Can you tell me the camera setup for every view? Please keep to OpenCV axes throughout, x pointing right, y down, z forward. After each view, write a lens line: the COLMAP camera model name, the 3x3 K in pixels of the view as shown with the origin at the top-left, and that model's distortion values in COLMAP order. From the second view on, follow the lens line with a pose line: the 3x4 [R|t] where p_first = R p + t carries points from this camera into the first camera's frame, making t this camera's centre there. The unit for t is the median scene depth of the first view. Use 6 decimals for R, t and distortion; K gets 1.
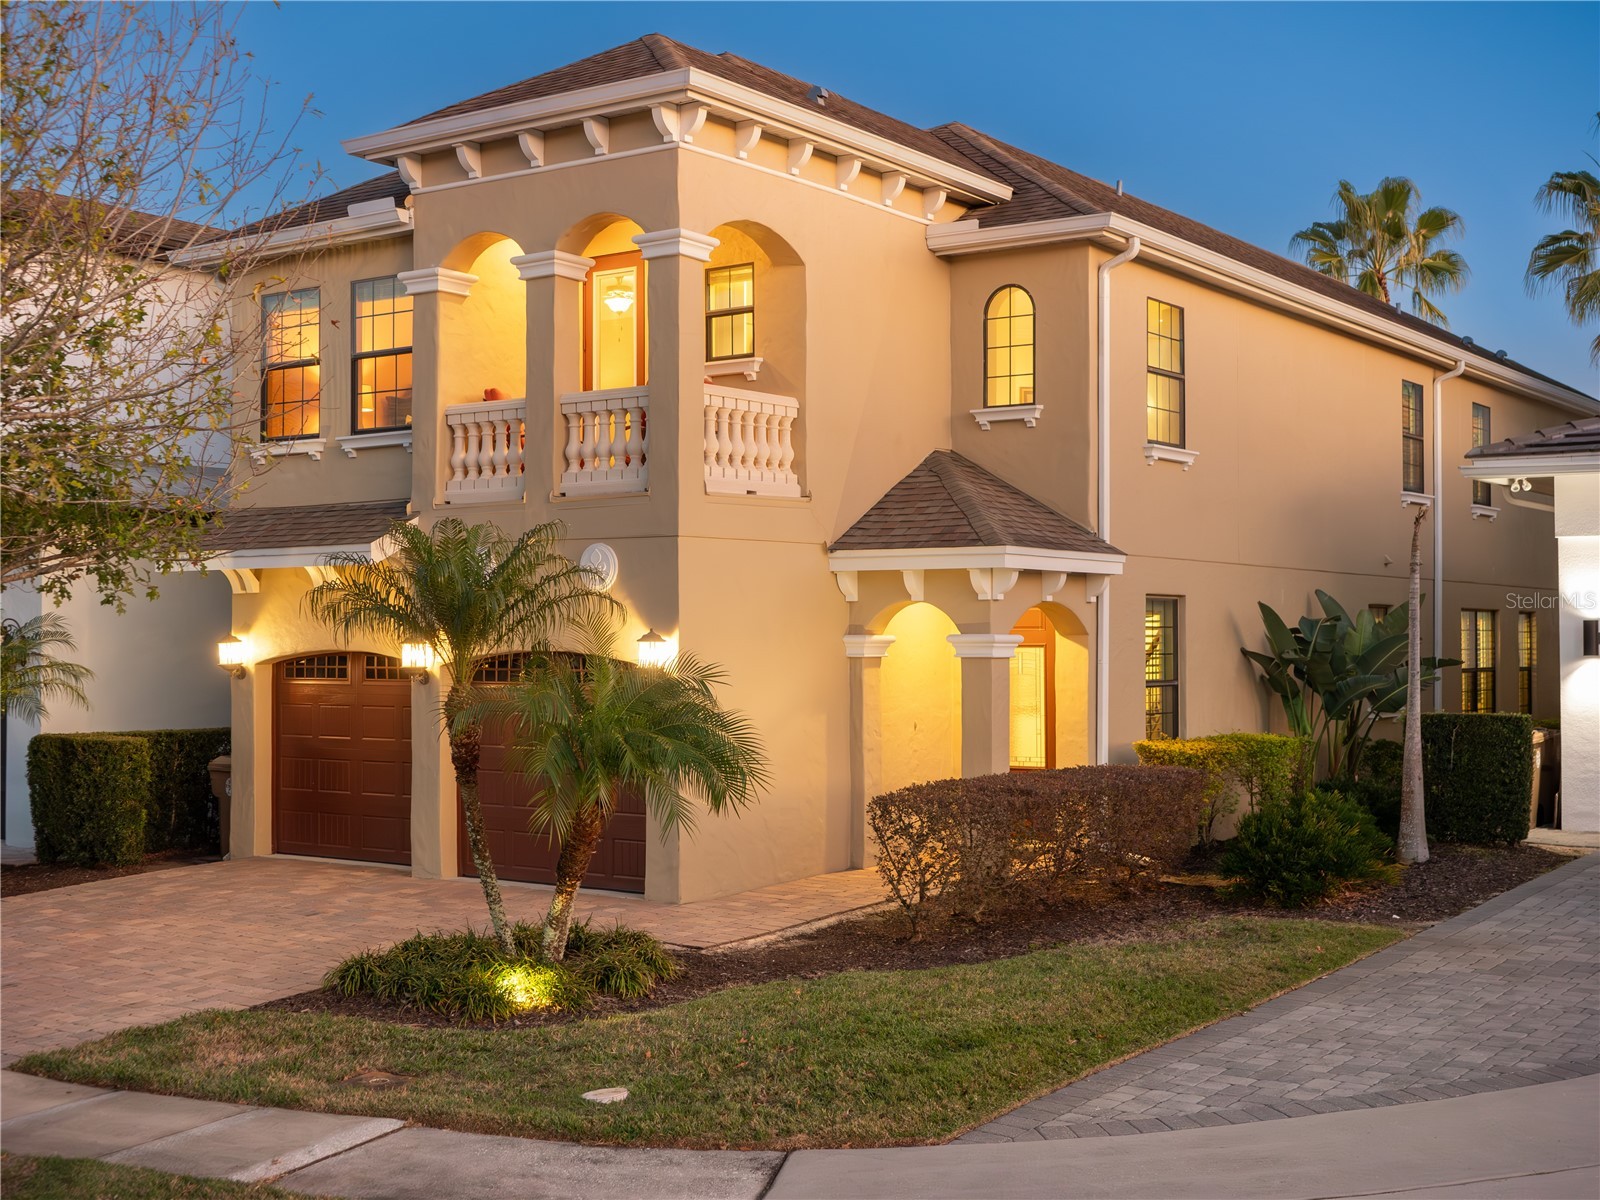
lens RADIAL K [[1965.8, 0, 799.3], [0, 1965.8, 603.3], [0, 0, 1]] dist [-0.009150, 0.000000]
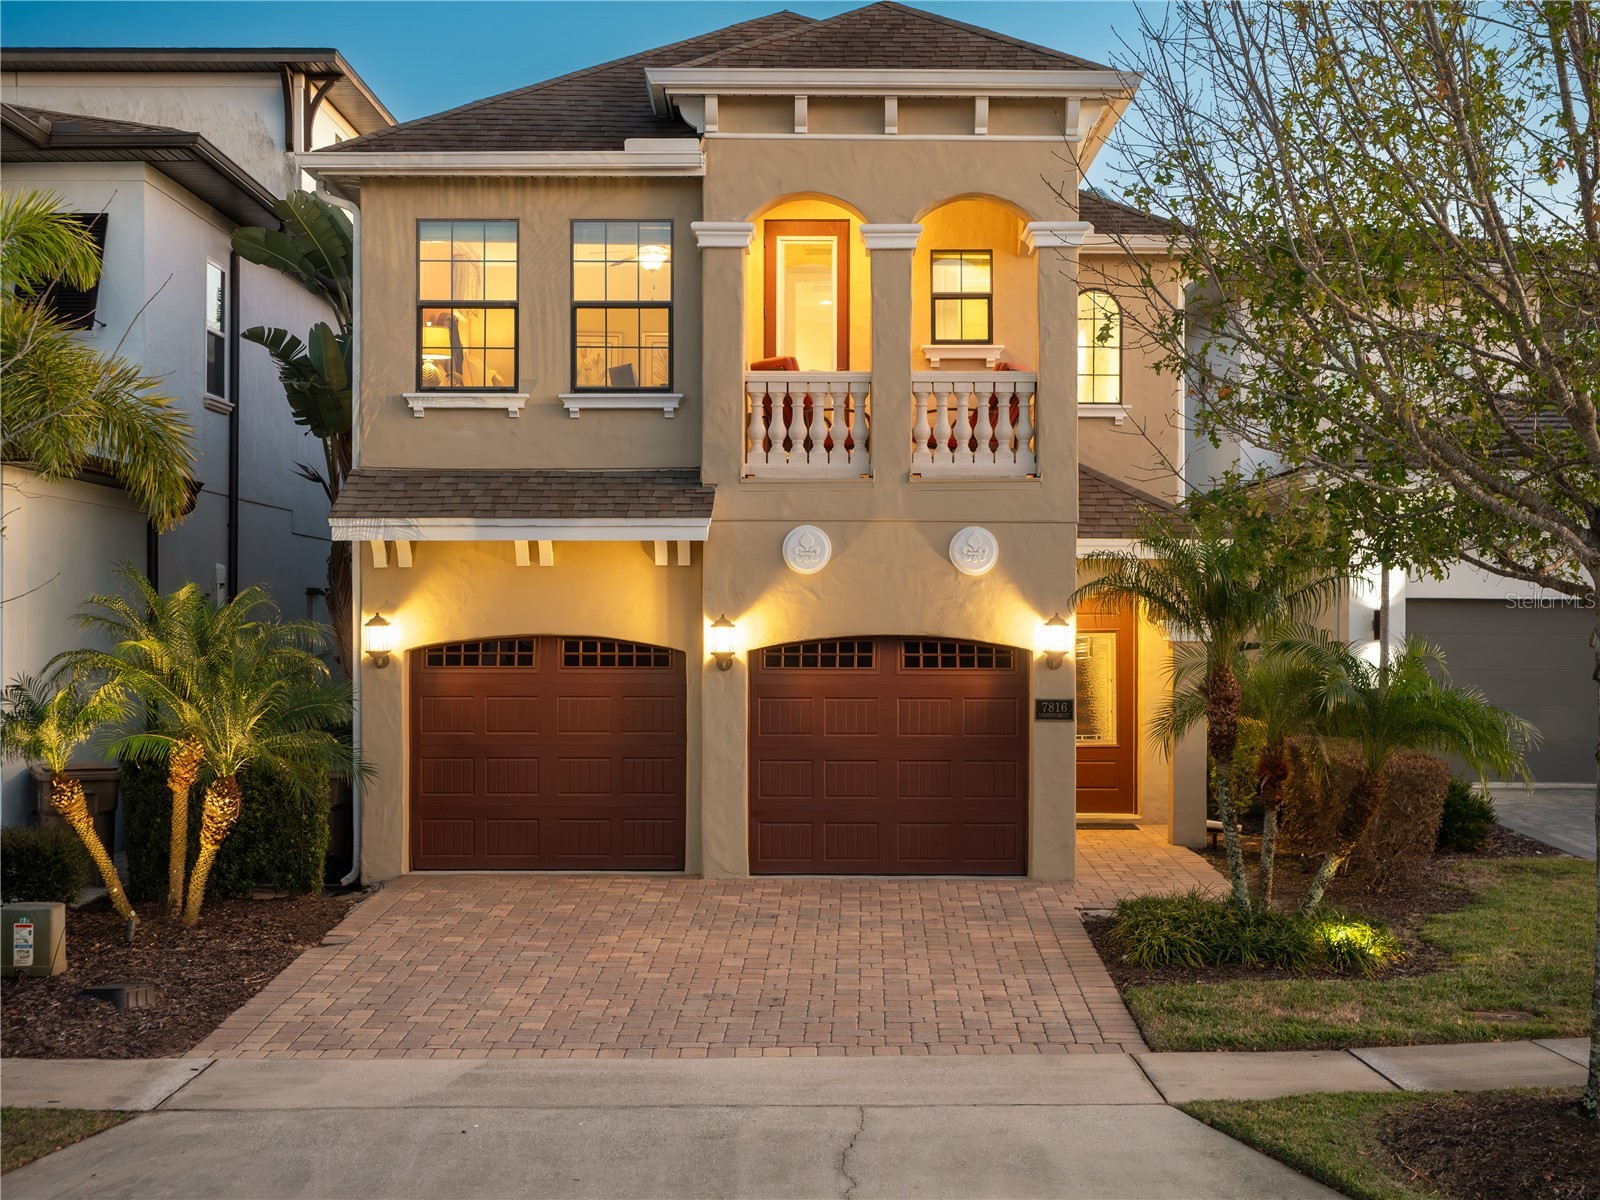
lens RADIAL K [[2122.9, 0, 800.8], [0, 2122.9, 599.9], [0, 0, 1]] dist [0.040270, 0.000000]
pose [[0.814139, 0.004141, 0.580655, -0.700334], [-0.013349, 0.999844, 0.011586, -0.004482], [-0.580516, -0.017184, 0.814067, 0.154870]]
